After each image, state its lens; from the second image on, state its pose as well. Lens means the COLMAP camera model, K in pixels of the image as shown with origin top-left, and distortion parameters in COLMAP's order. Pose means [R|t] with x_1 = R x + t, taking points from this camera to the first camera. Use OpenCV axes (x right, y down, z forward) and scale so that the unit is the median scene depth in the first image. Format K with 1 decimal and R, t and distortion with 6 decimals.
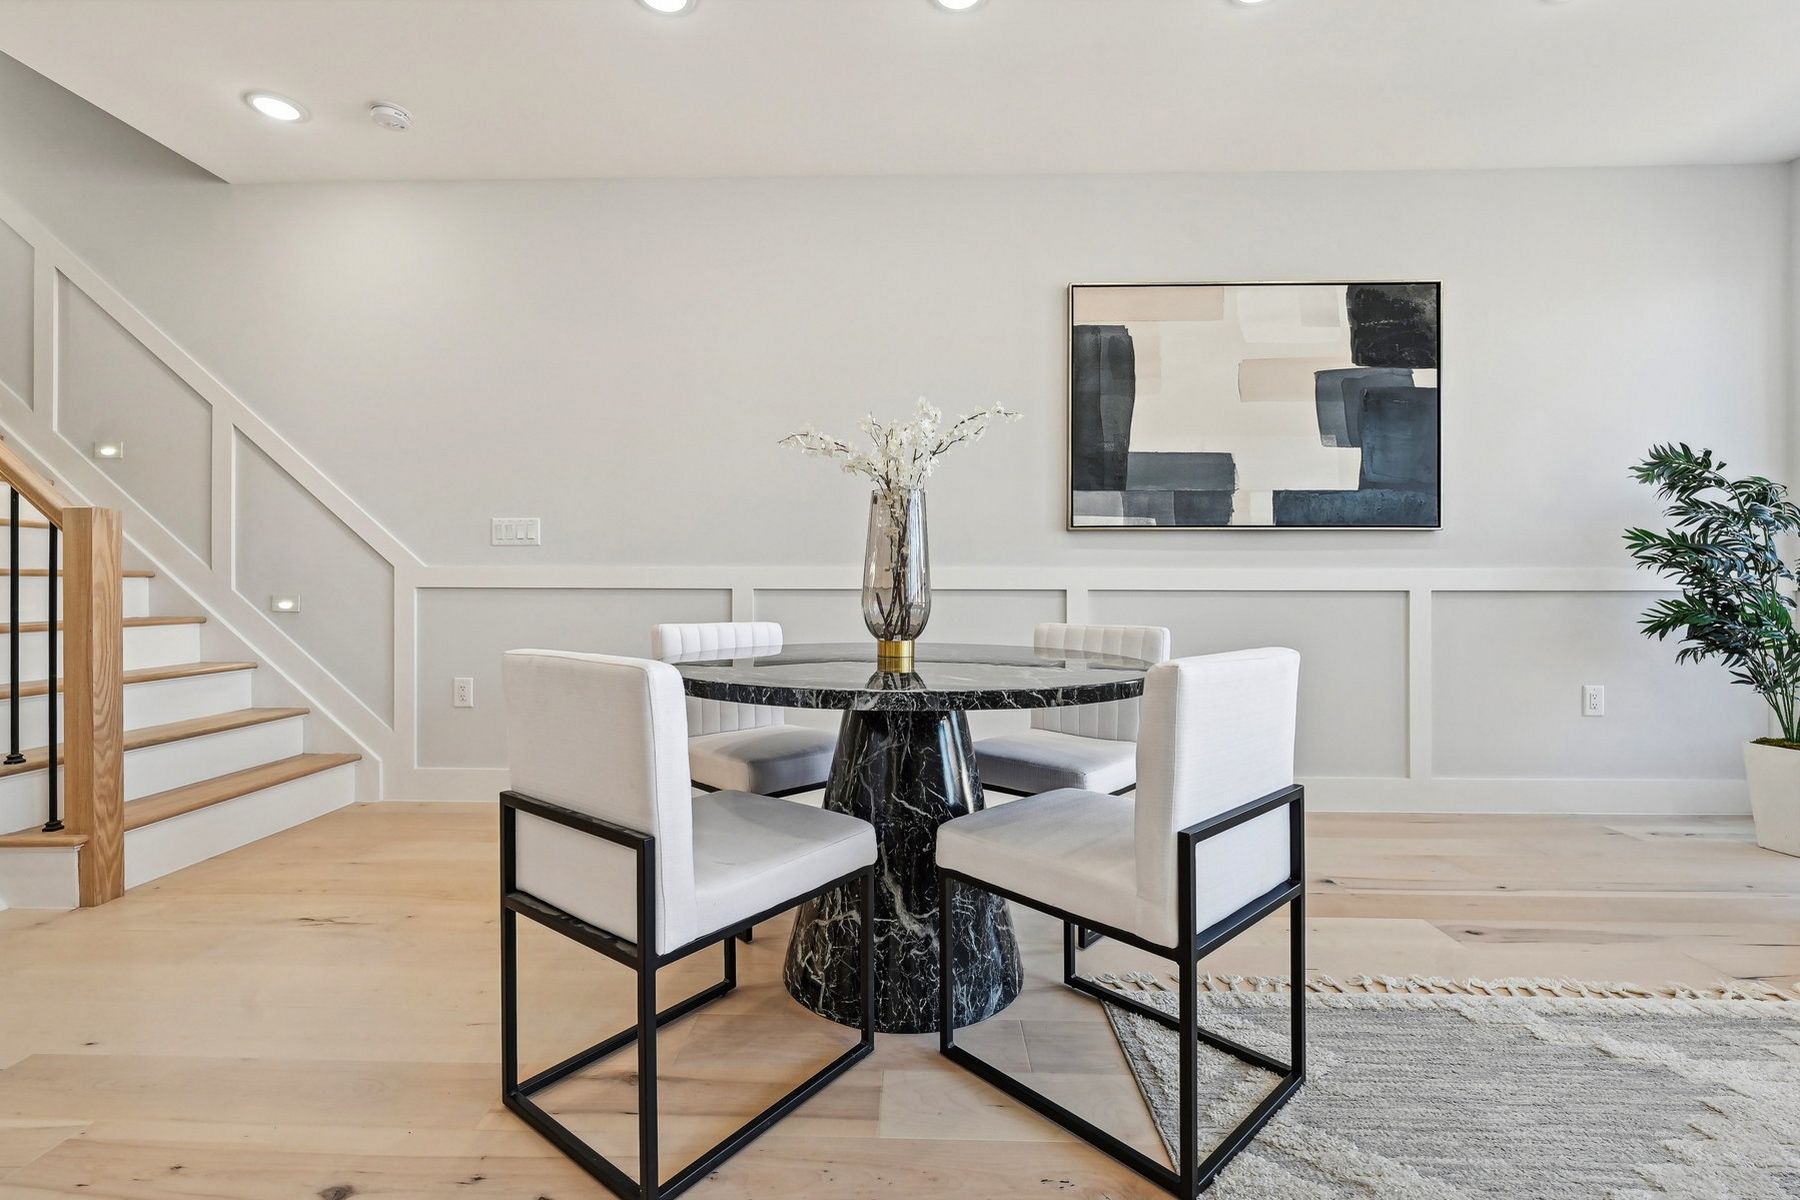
lens RADIAL K [[794.2, 0, 903.2], [0, 794.2, 588.9], [0, 0, 1]] dist [0.000279, 0.000134]
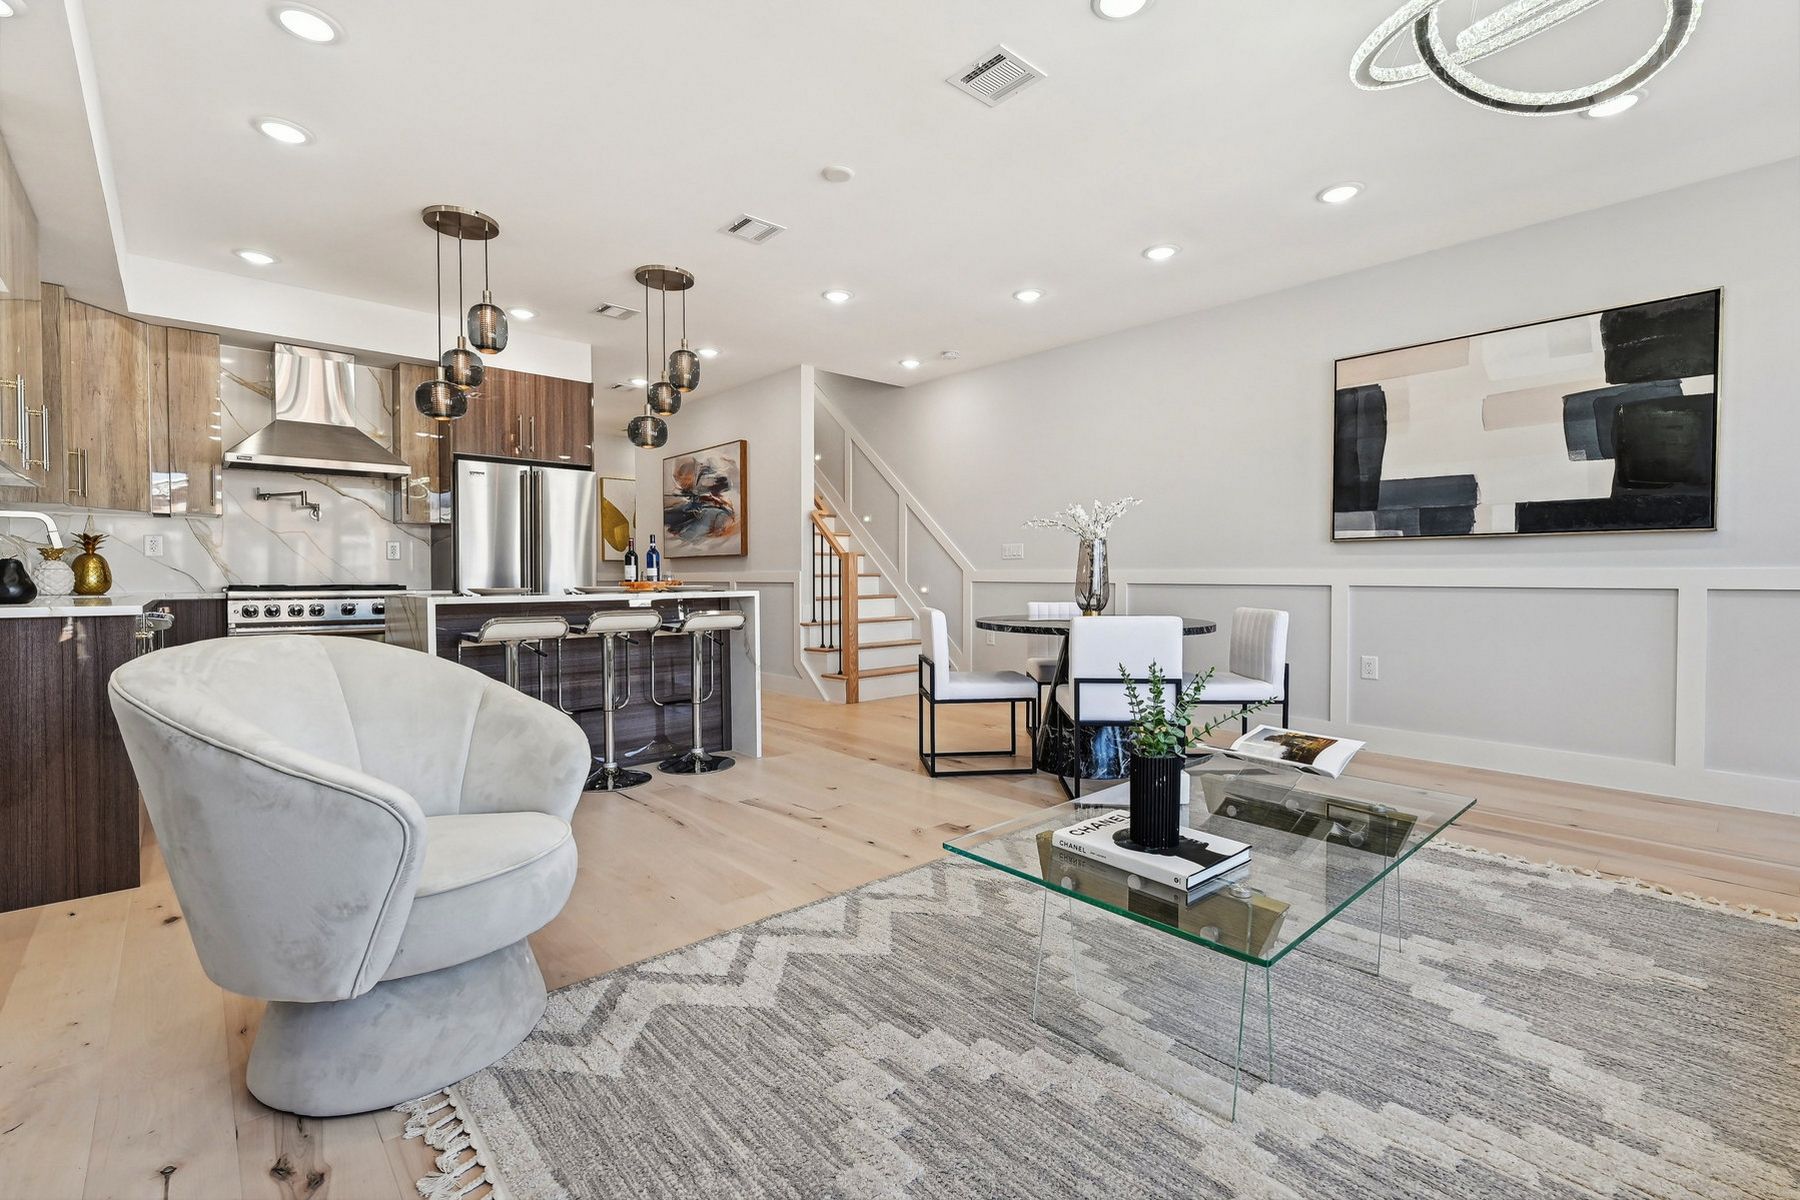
lens RADIAL K [[794.2, 0, 903.2], [0, 794.2, 588.9], [0, 0, 1]] dist [0.000279, 0.000134]
pose [[0.695241, 0.010691, -0.718697, 0.681582], [0.003092, 0.999836, 0.017863, -0.019780], [0.718770, -0.014641, 0.695094, -0.478402]]
